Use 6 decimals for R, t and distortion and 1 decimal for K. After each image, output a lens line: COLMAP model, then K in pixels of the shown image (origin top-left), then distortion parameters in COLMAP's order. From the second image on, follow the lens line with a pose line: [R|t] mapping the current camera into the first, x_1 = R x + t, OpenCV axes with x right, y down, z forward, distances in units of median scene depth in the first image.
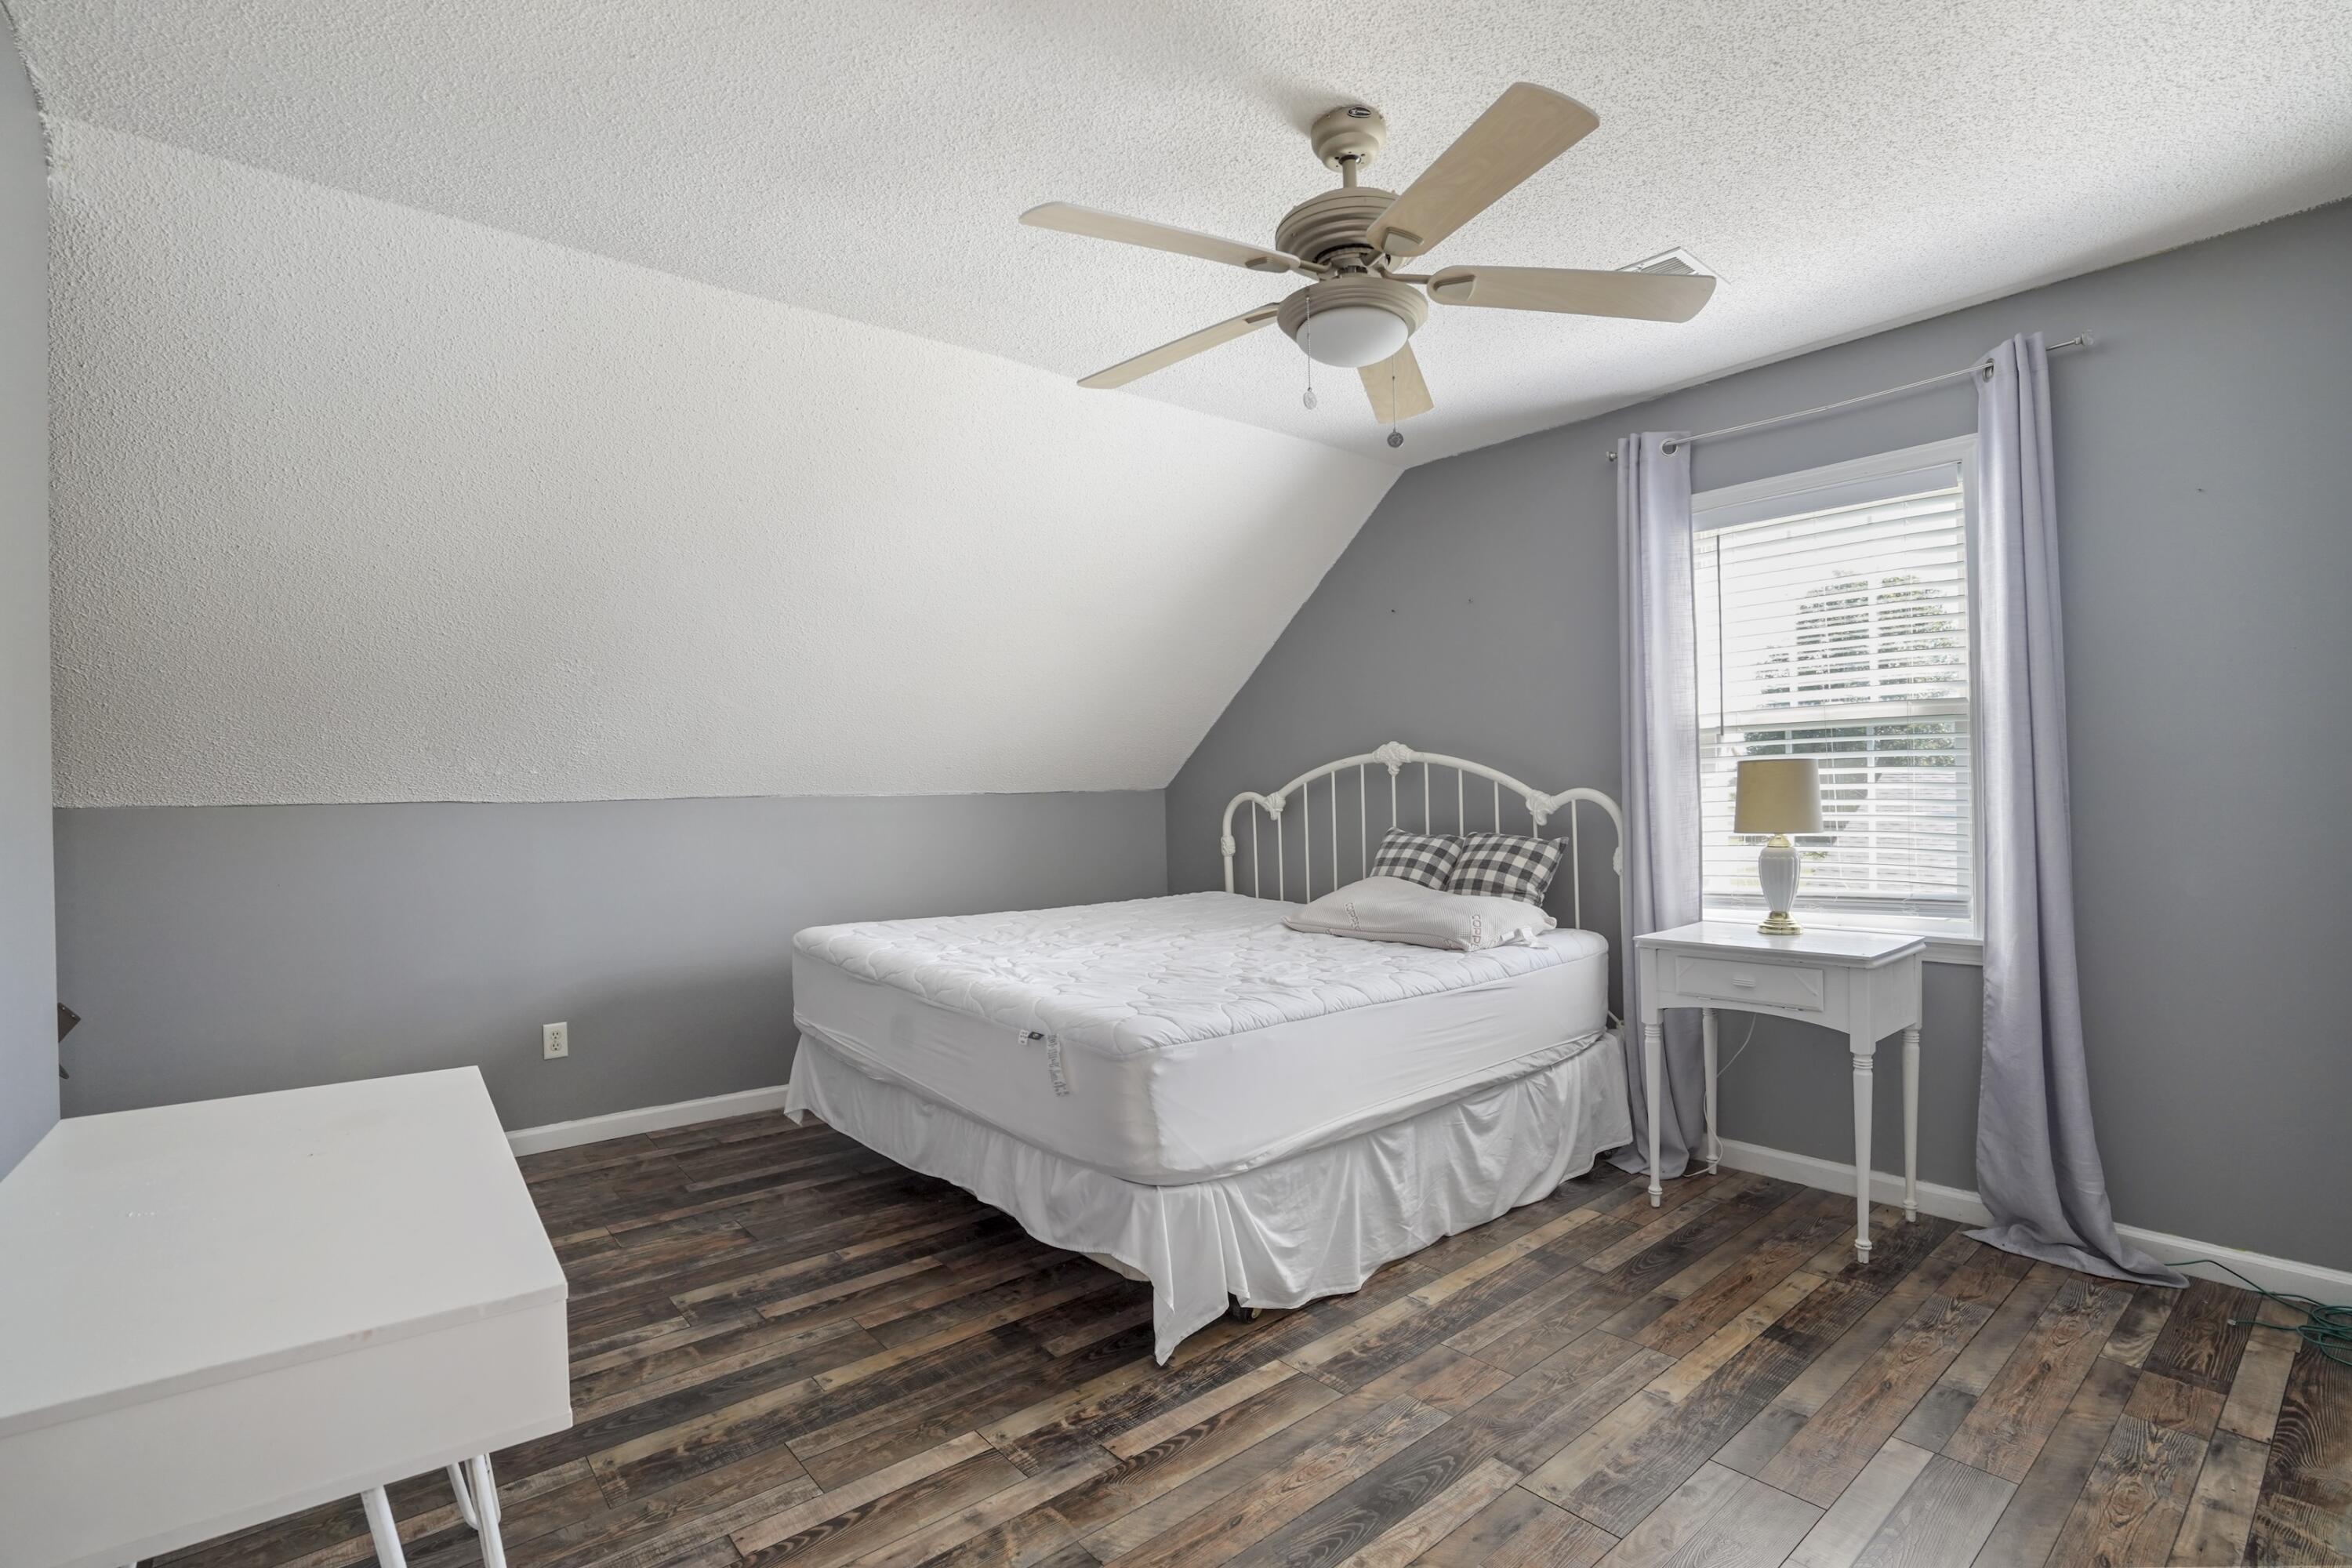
lens RADIAL K [[1100.0, 0, 1169.4], [0, 1100.0, 793.9], [0, 0, 1]] dist [-0.049355, 0.015357]
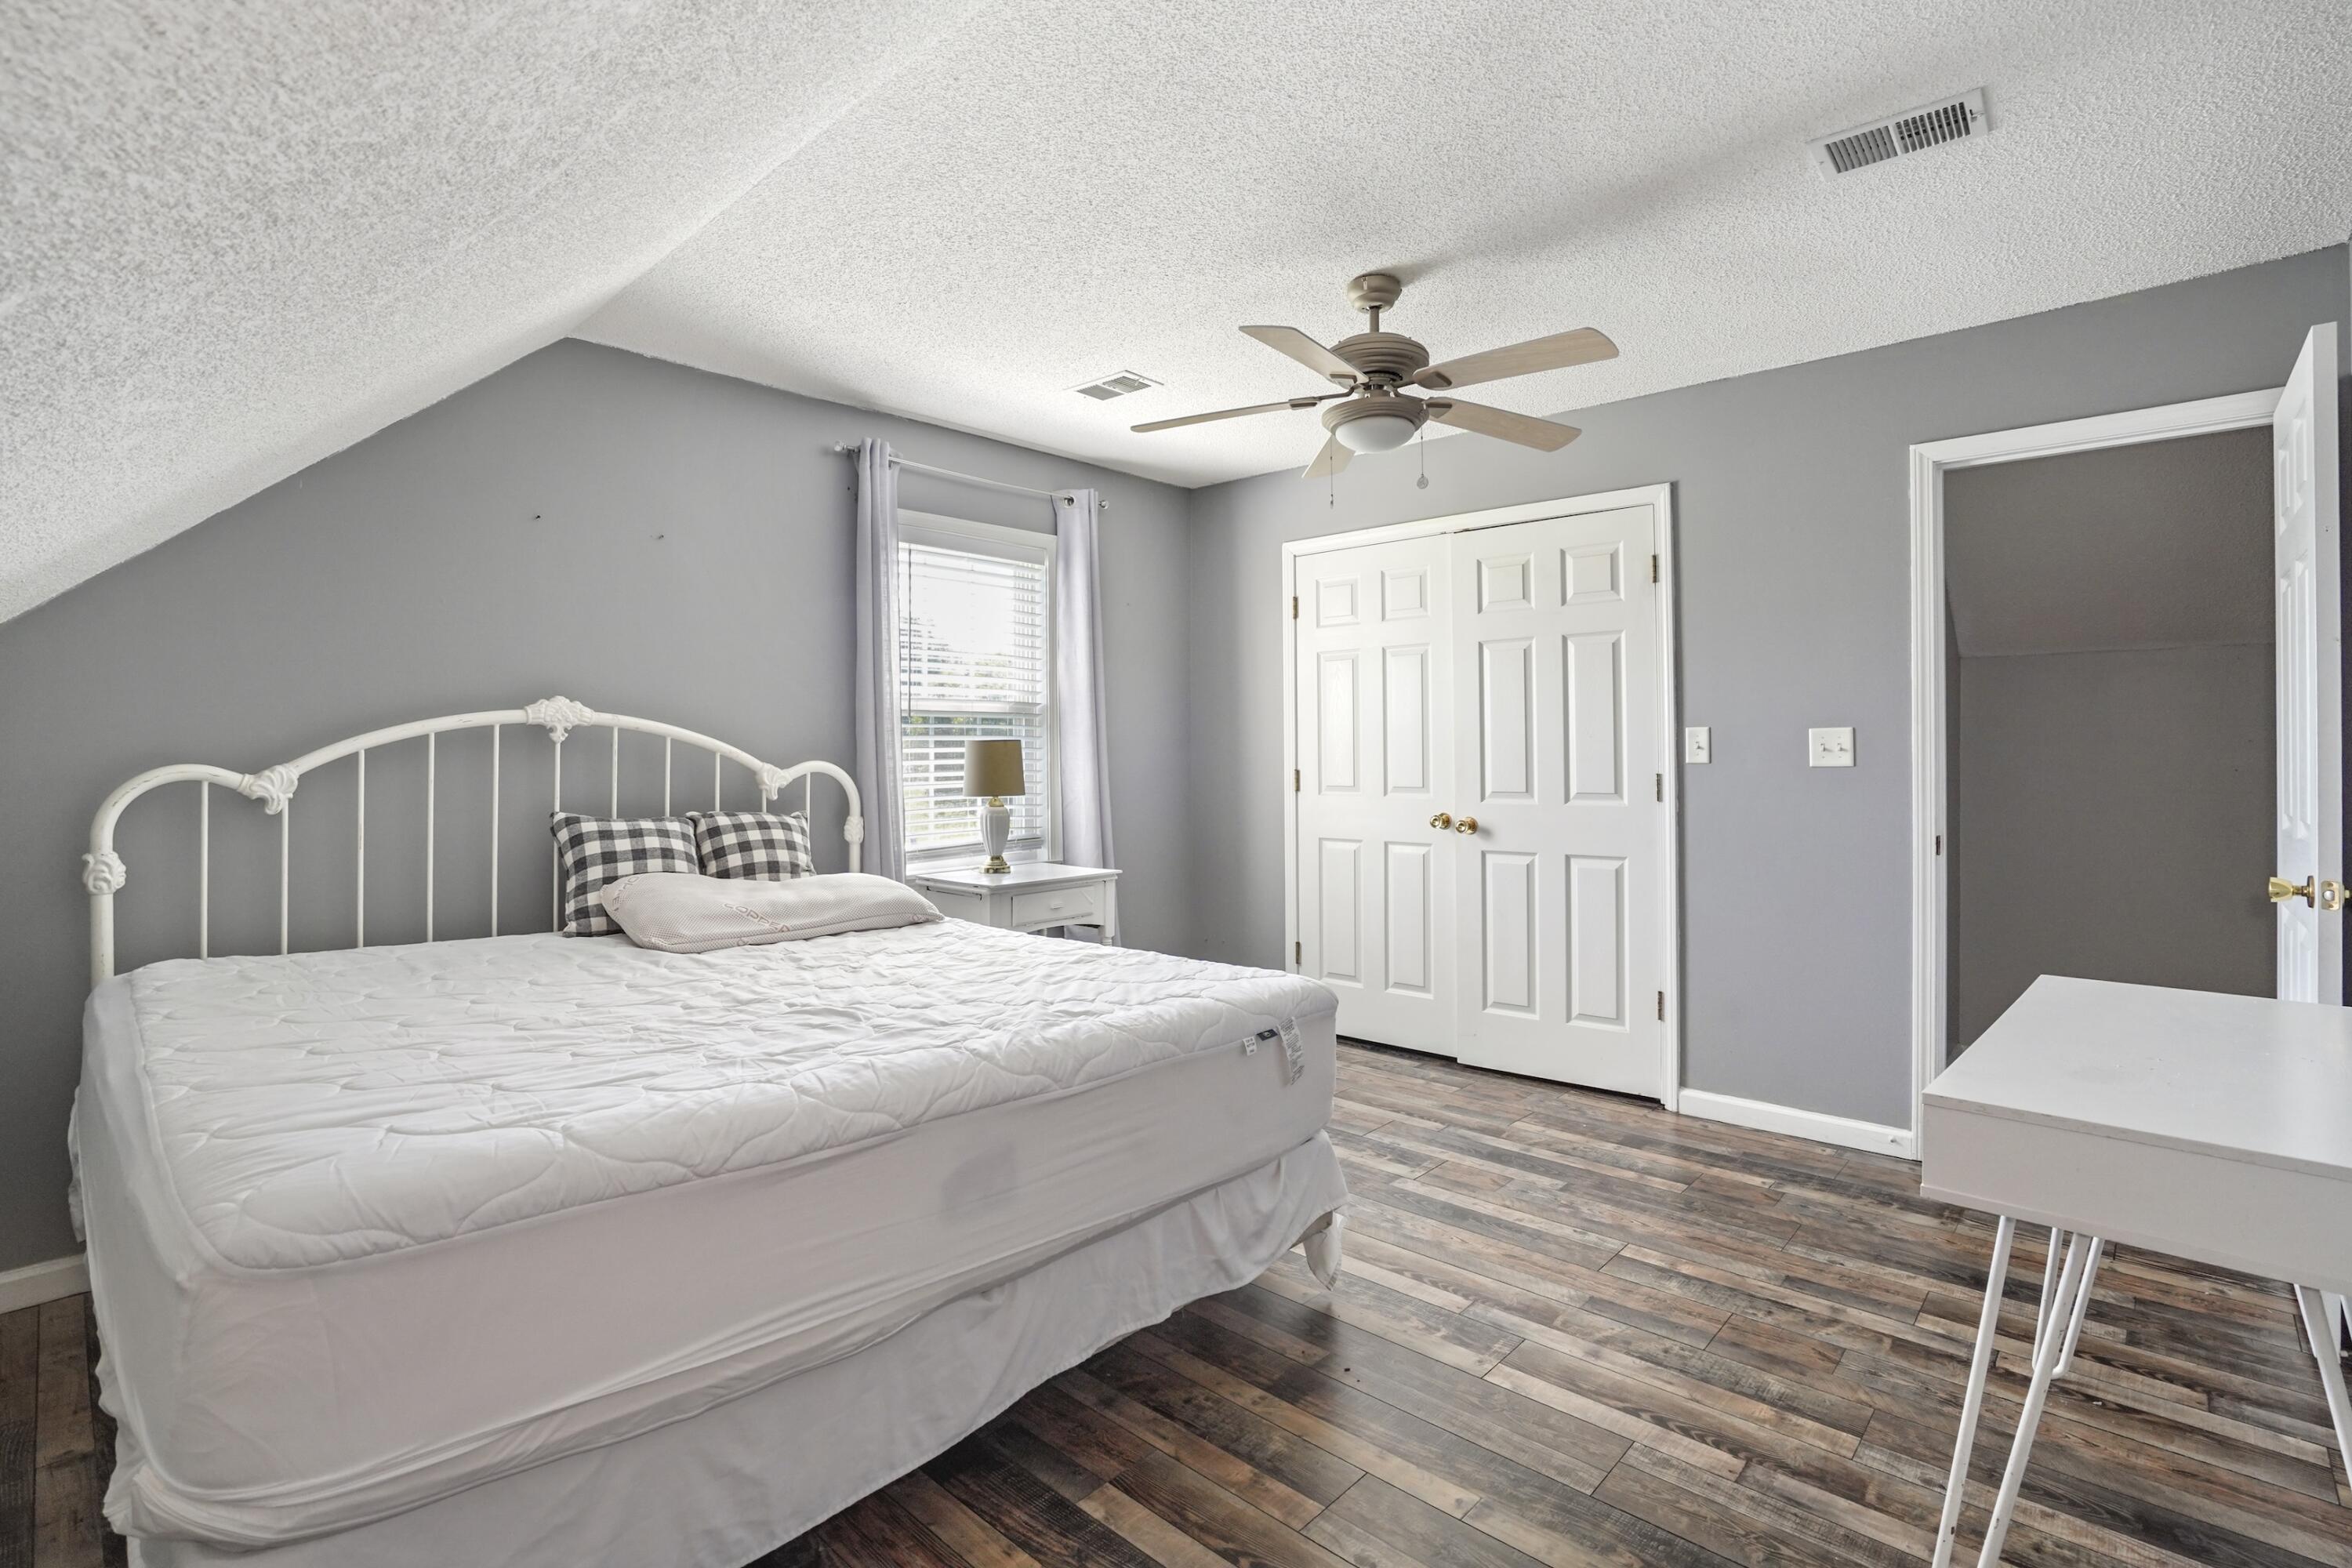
lens RADIAL K [[1100.0, 0, 1175.3], [0, 1100.0, 734.2], [0, 0, 1]] dist [-0.049355, 0.015357]
pose [[-0.127618, 0.037295, 0.991122, -0.884548], [0.012029, 0.999277, -0.036053, 0.014003], [-0.991751, 0.007322, -0.127974, 1.067094]]
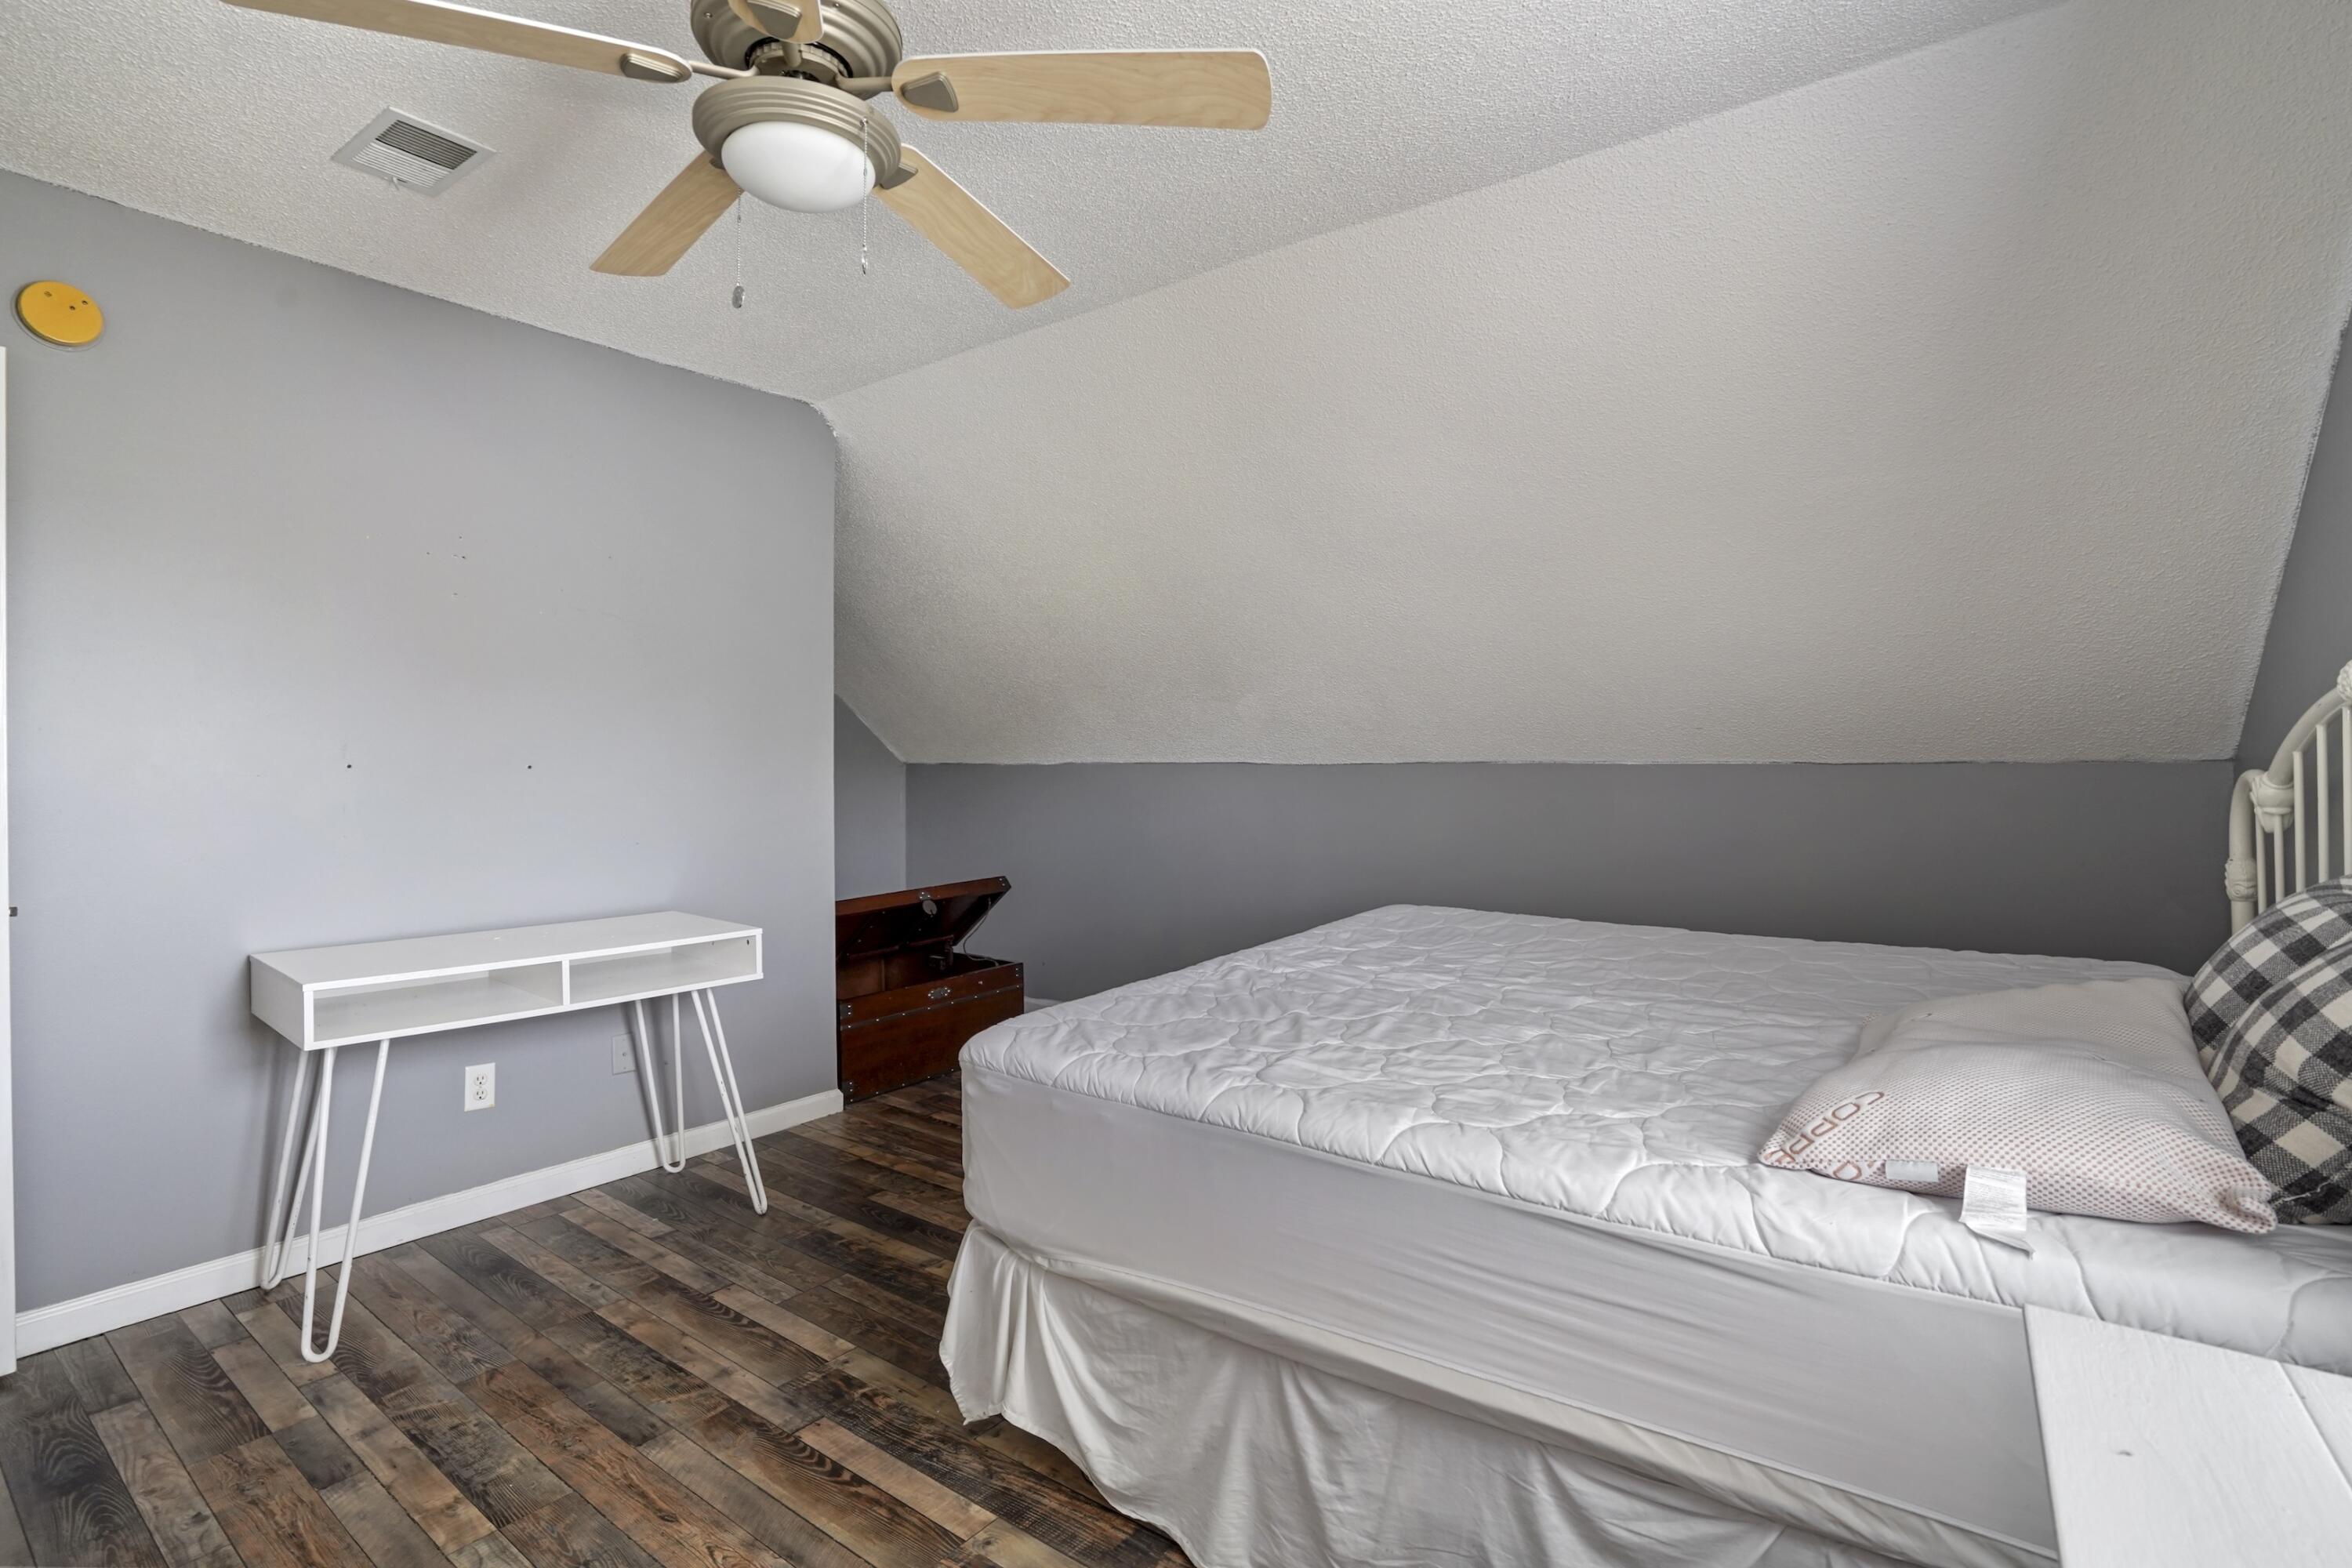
lens RADIAL K [[1100.0, 0, 1176.0], [0, 1100.0, 779.0], [0, 0, 1]] dist [-0.049355, 0.015357]
pose [[0.240900, 0.030257, -0.970078, 0.711449], [-0.006614, 0.999542, 0.029534, -0.014097], [0.970527, -0.000699, 0.240989, 0.794242]]
